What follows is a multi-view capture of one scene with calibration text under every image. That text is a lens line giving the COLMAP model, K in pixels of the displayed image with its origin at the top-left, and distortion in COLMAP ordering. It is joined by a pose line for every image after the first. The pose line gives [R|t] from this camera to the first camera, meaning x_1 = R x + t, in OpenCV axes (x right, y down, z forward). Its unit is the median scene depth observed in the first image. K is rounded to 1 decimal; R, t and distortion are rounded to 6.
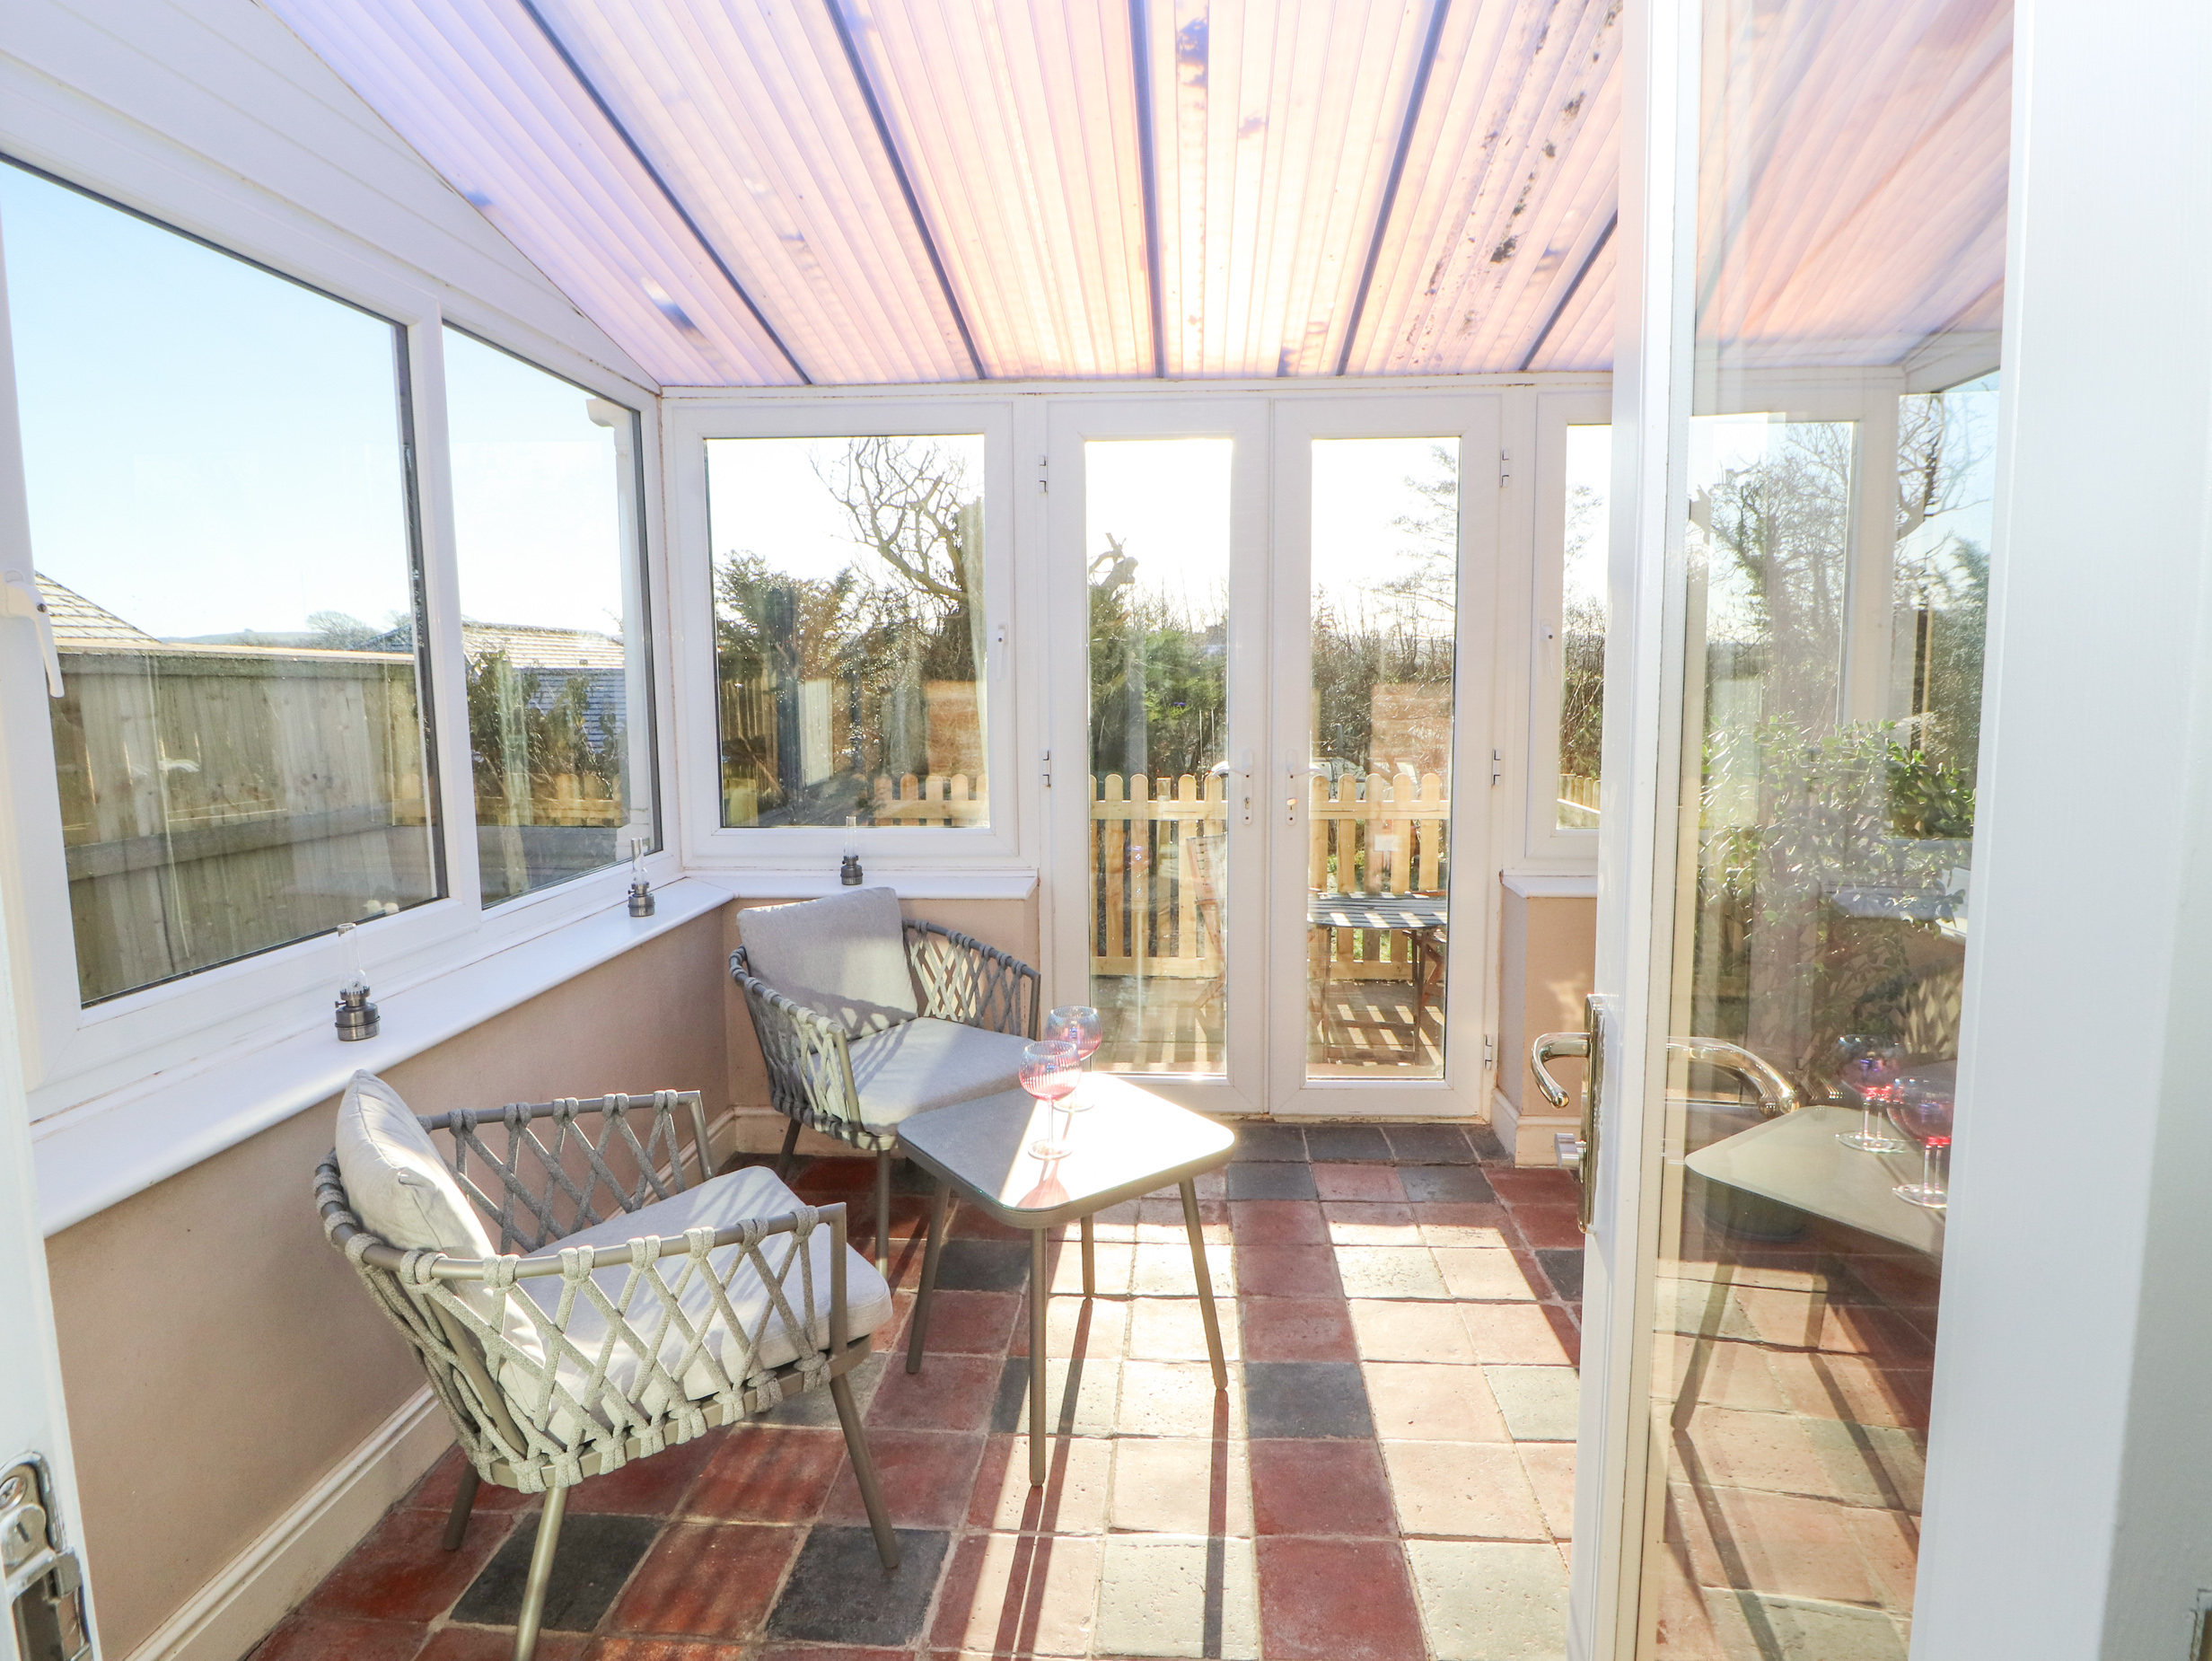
lens RADIAL K [[1146.8, 0, 1128.4], [0, 1146.8, 829.2], [0, 0, 1]] dist [0.000894, -0.014048]
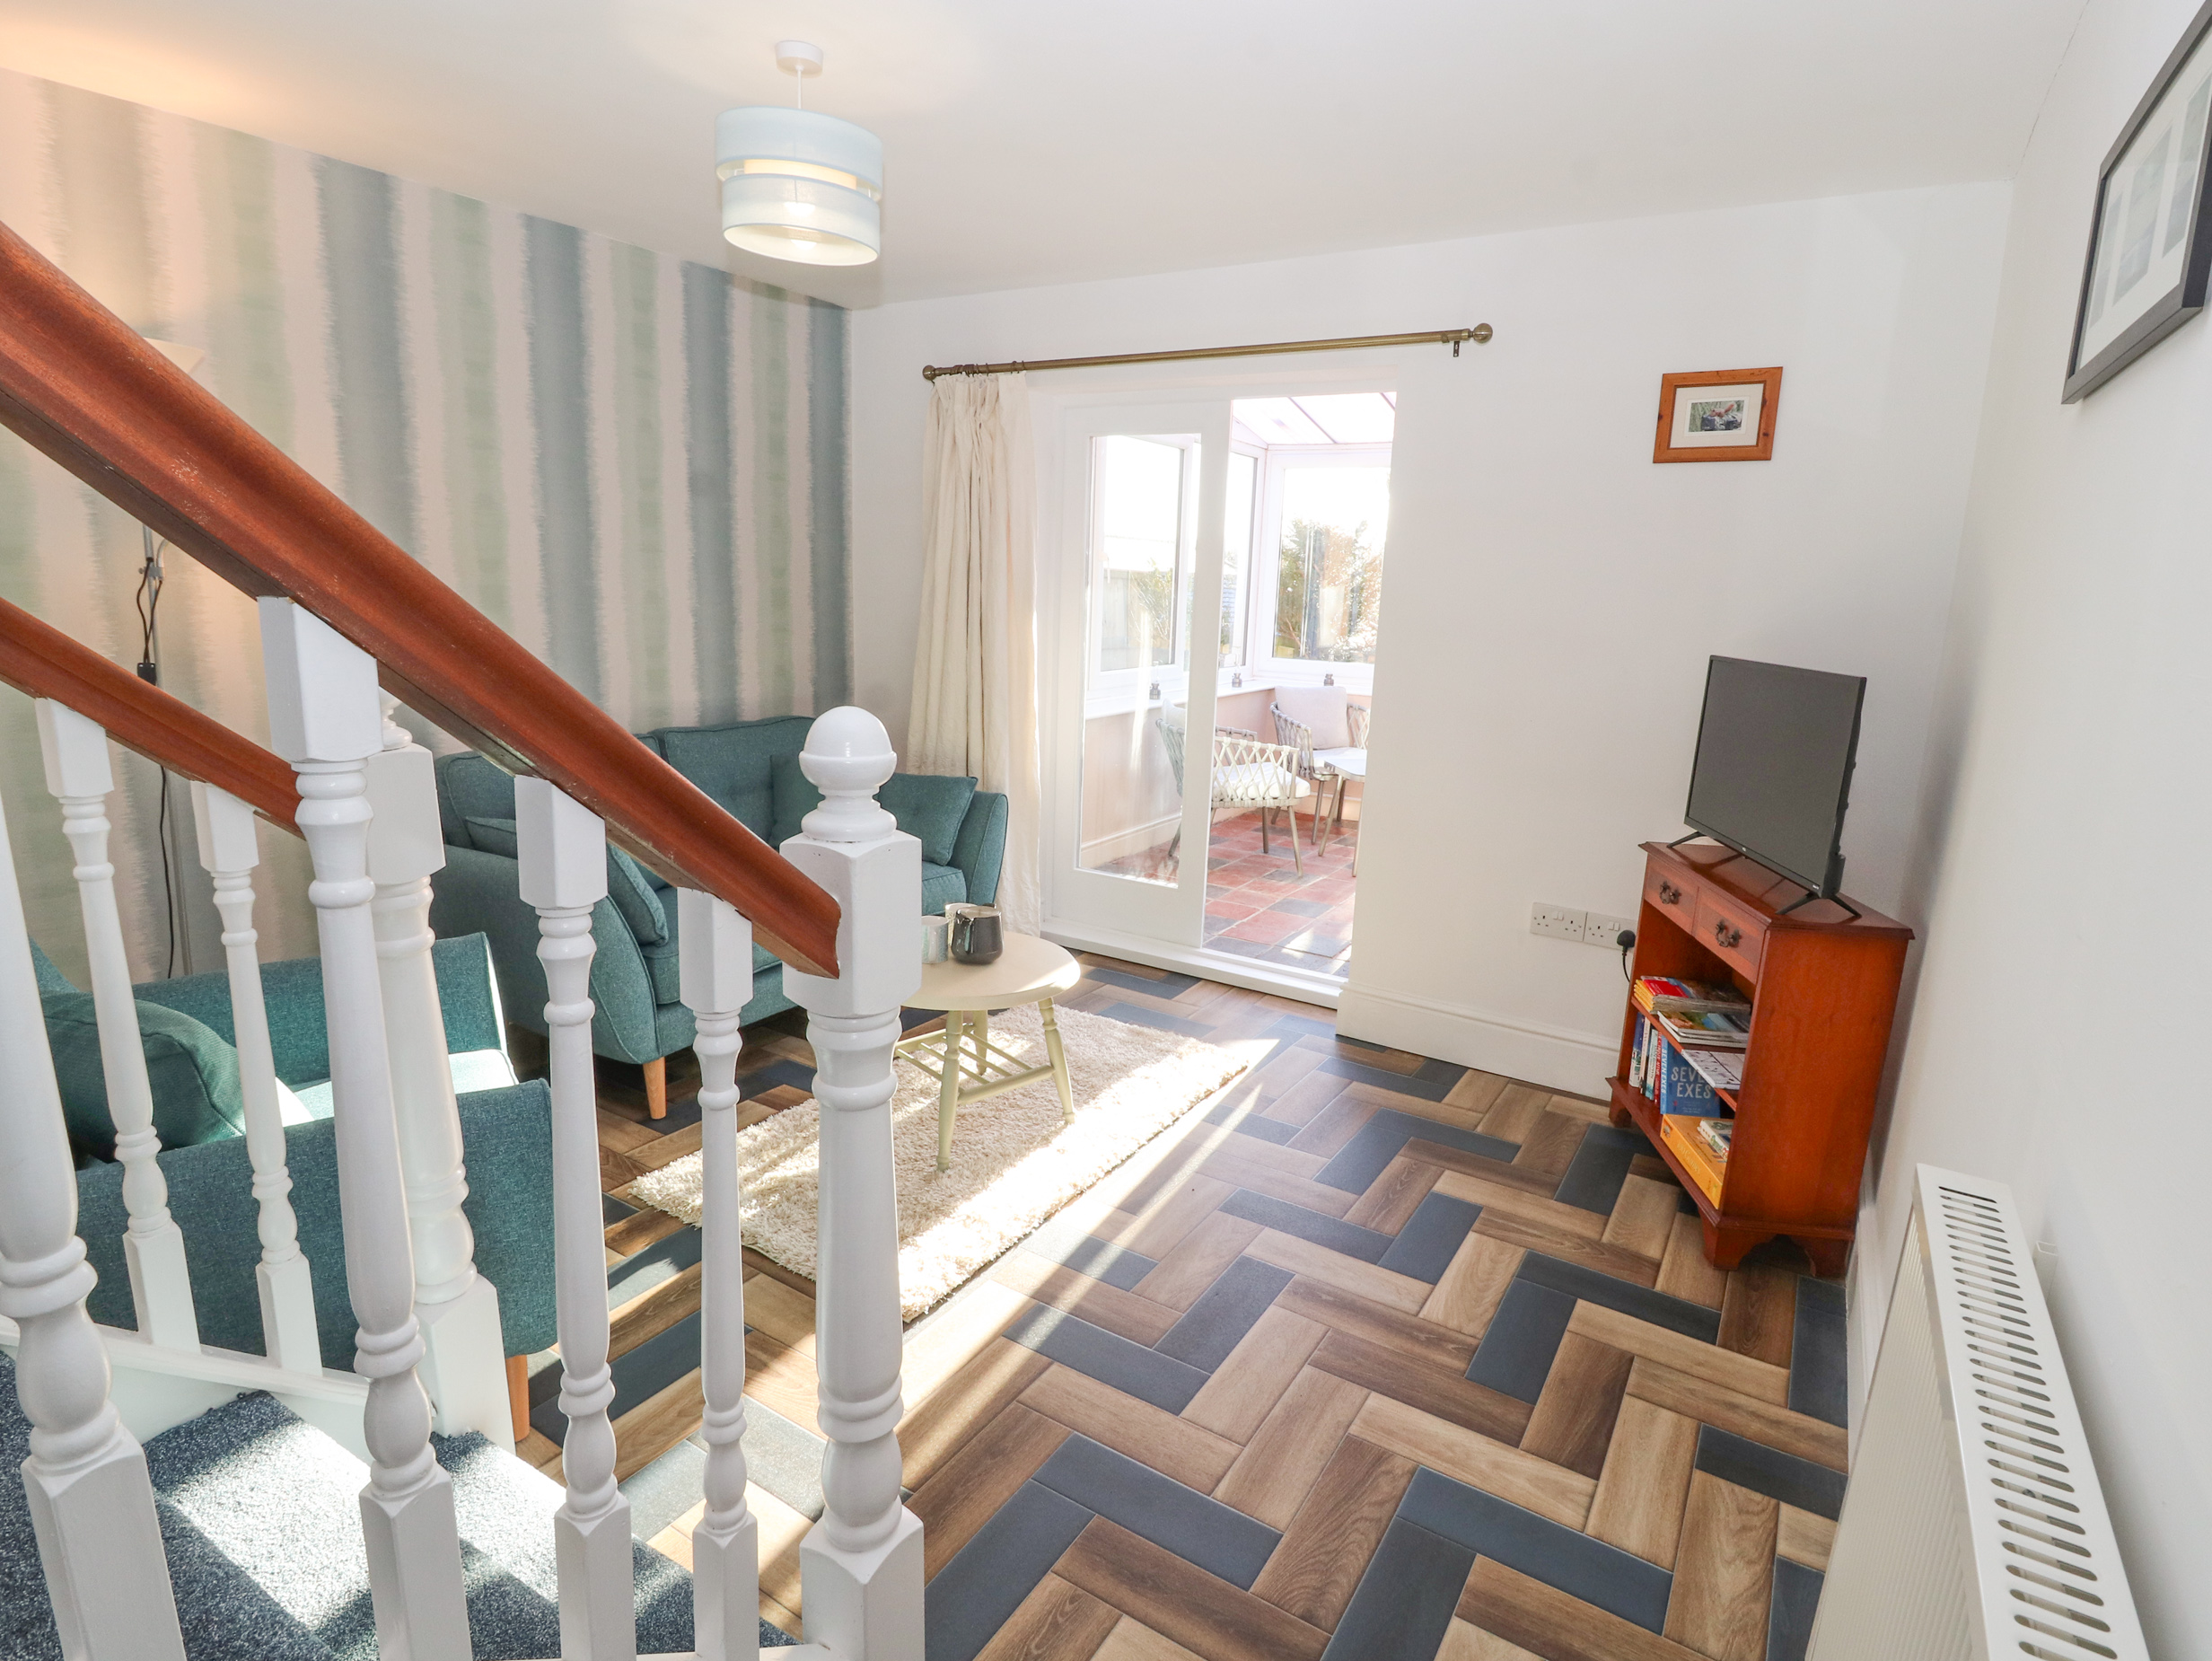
lens RADIAL K [[1146.8, 0, 1108.1], [0, 1146.8, 823.0], [0, 0, 1]] dist [0.000894, -0.014048]
pose [[0.884192, 0.129905, -0.448697, 0.382379], [-0.093919, 0.990376, 0.101655, 0.121859], [0.457584, -0.047742, 0.887884, -1.078666]]
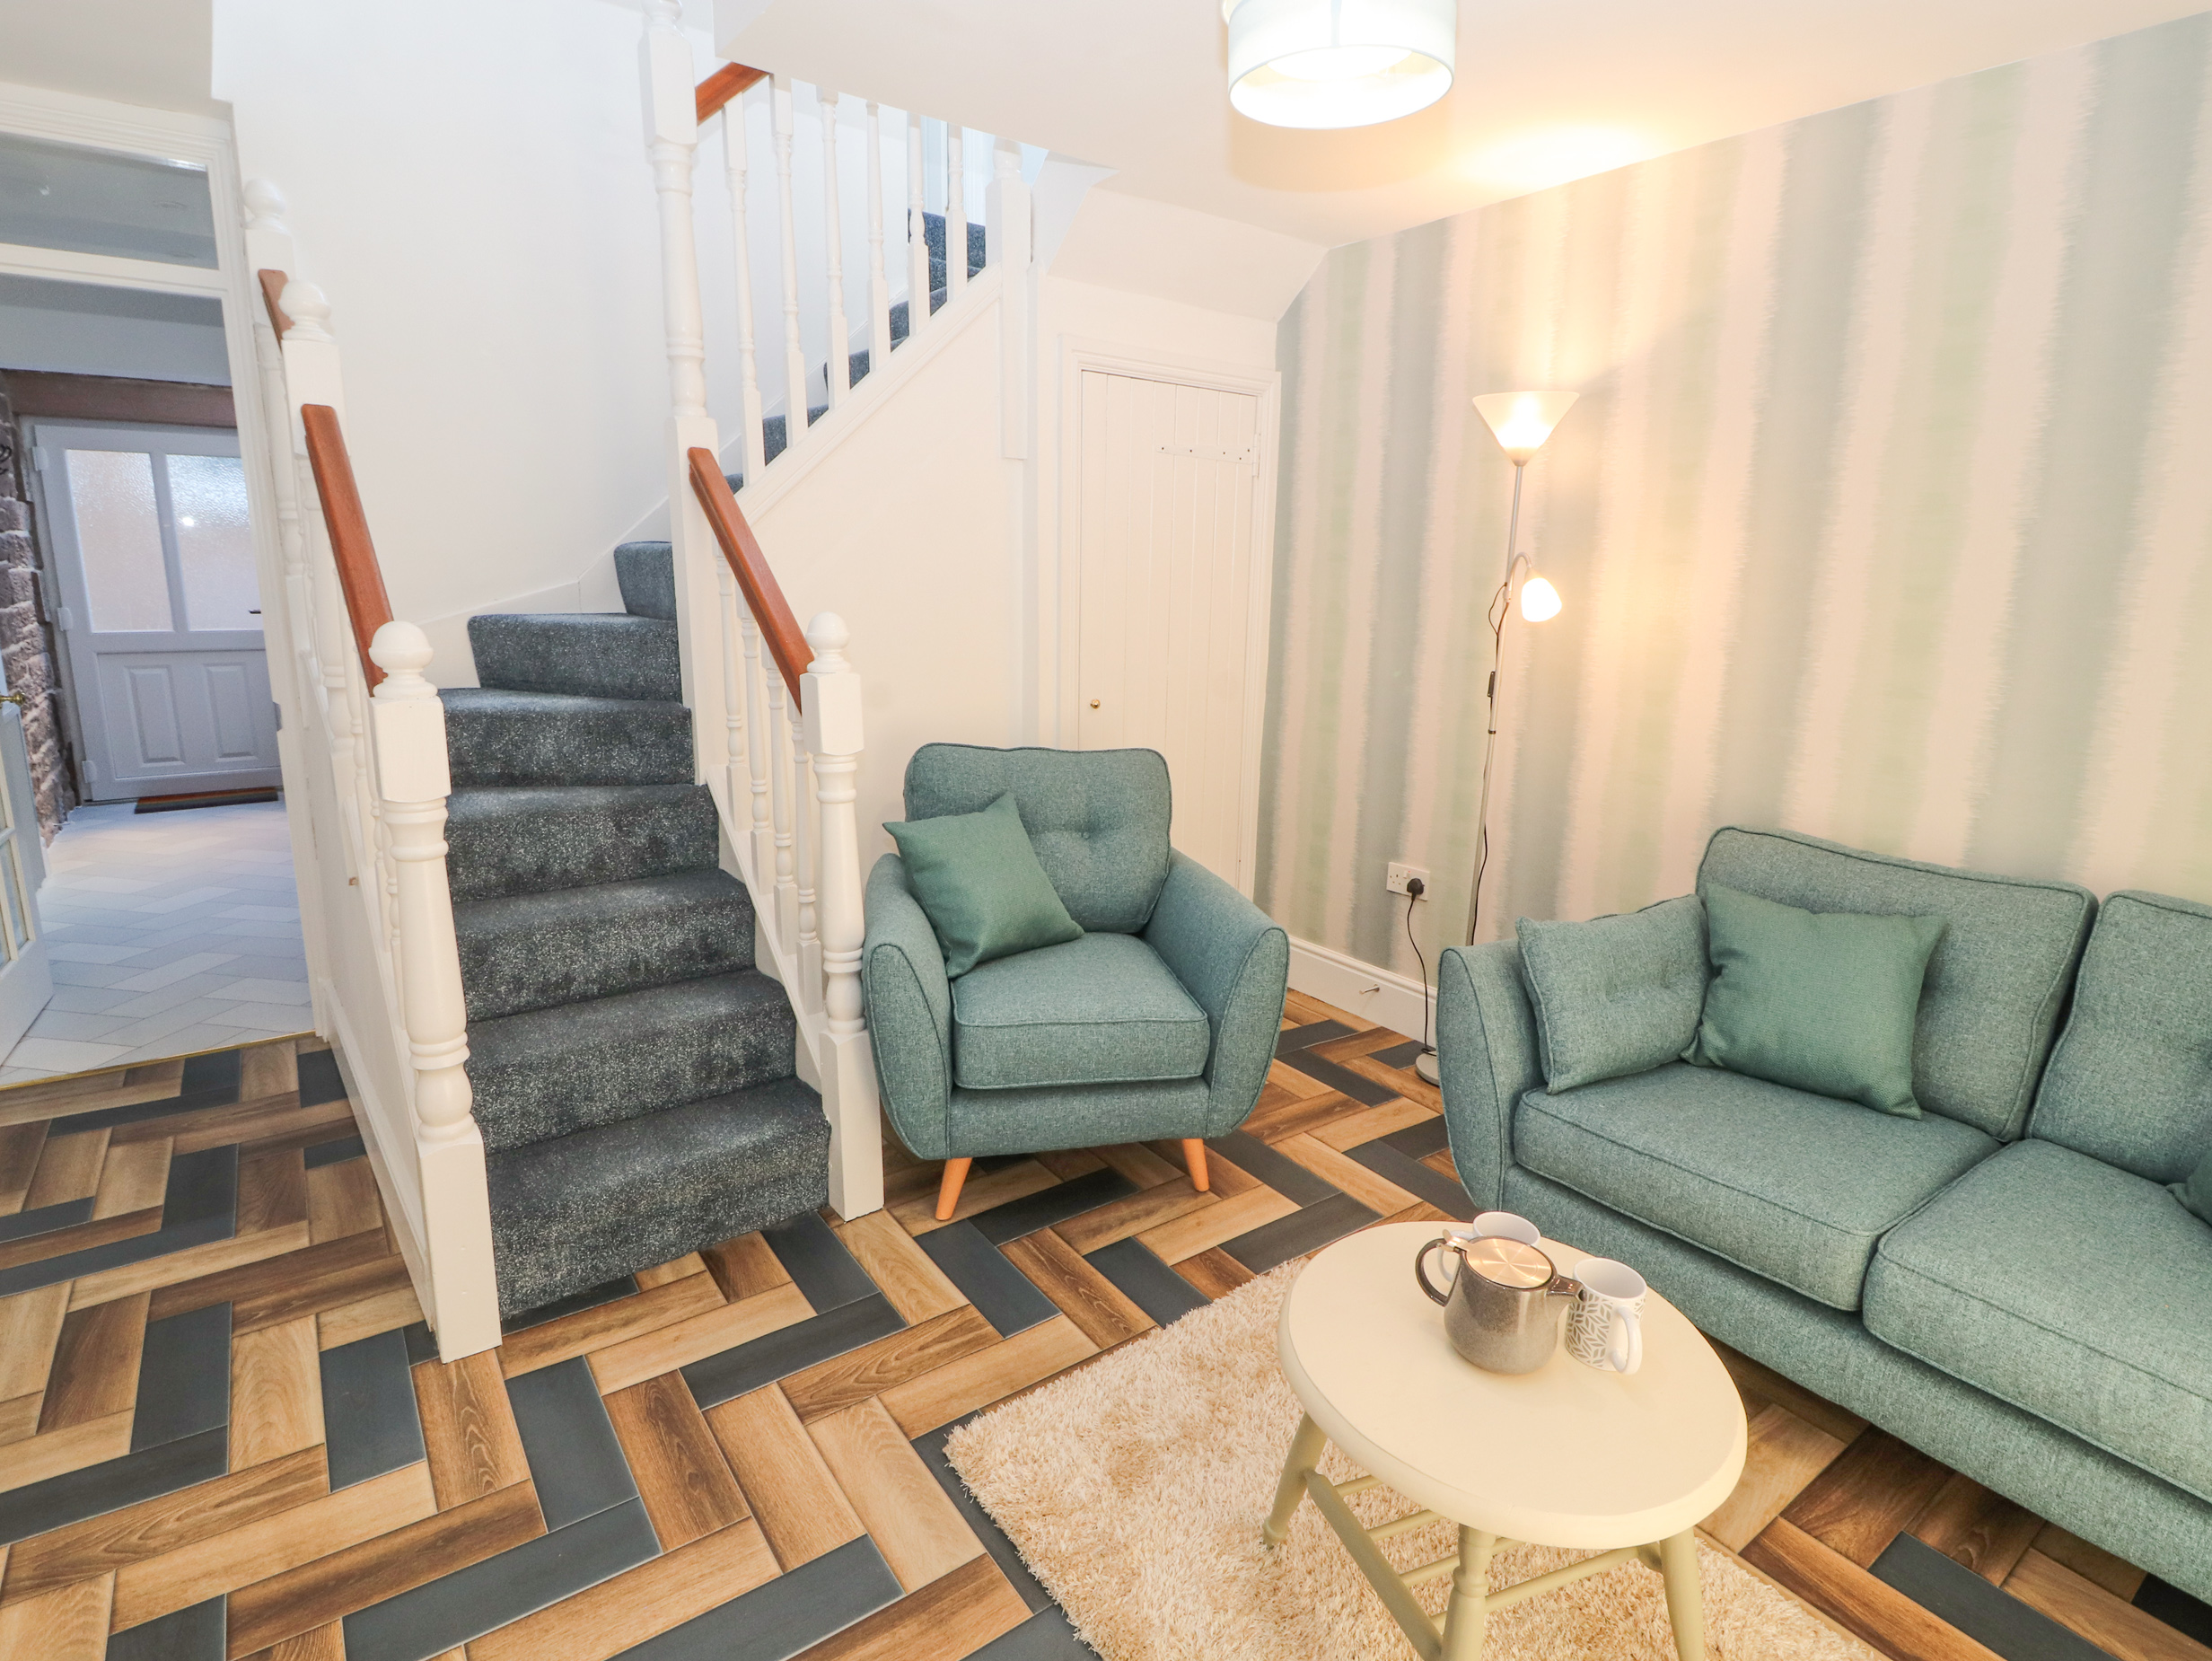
lens RADIAL K [[1146.8, 0, 1098.1], [0, 1146.8, 825.1], [0, 0, 1]] dist [0.000894, -0.014048]
pose [[-0.764752, 0.136411, -0.629719, 0.304787], [-0.088903, 0.945644, 0.312815, -0.028019], [0.638162, 0.295210, -0.711056, 0.267317]]
